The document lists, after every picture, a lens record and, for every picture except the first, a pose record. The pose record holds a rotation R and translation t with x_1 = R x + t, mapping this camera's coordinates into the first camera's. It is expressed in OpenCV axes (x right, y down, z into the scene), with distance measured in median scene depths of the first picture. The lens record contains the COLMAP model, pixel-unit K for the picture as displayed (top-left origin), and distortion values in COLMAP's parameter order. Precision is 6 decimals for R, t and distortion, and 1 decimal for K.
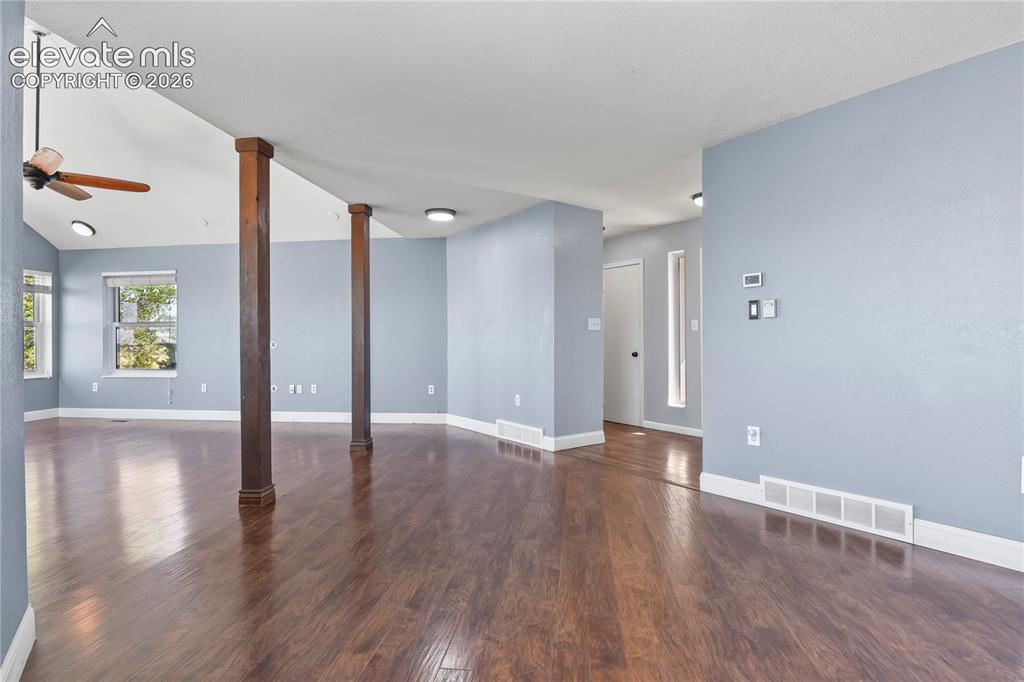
lens RADIAL K [[515.3, 0, 509.2], [0, 515.3, 339.7], [0, 0, 1]] dist [0.002080, -0.000407]
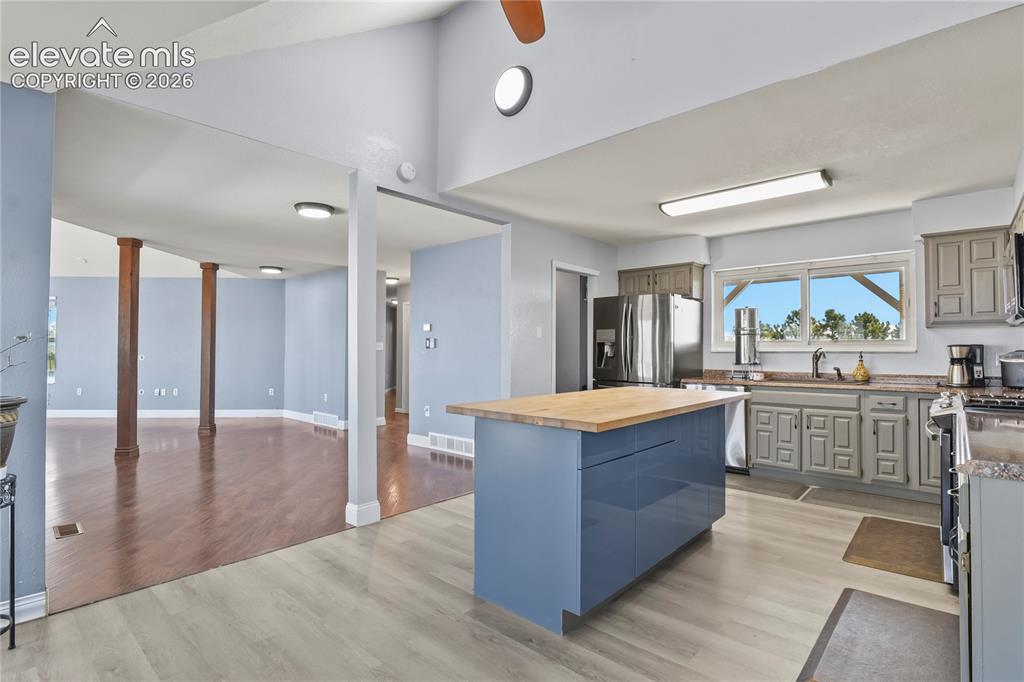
lens RADIAL K [[515.3, 0, 508.5], [0, 515.3, 340.2], [0, 0, 1]] dist [0.002080, -0.000407]
pose [[0.982417, 0.012819, 0.186258, 0.269905], [-0.009810, 0.999806, -0.017067, -0.026776], [-0.186441, 0.014940, 0.982353, -0.578509]]
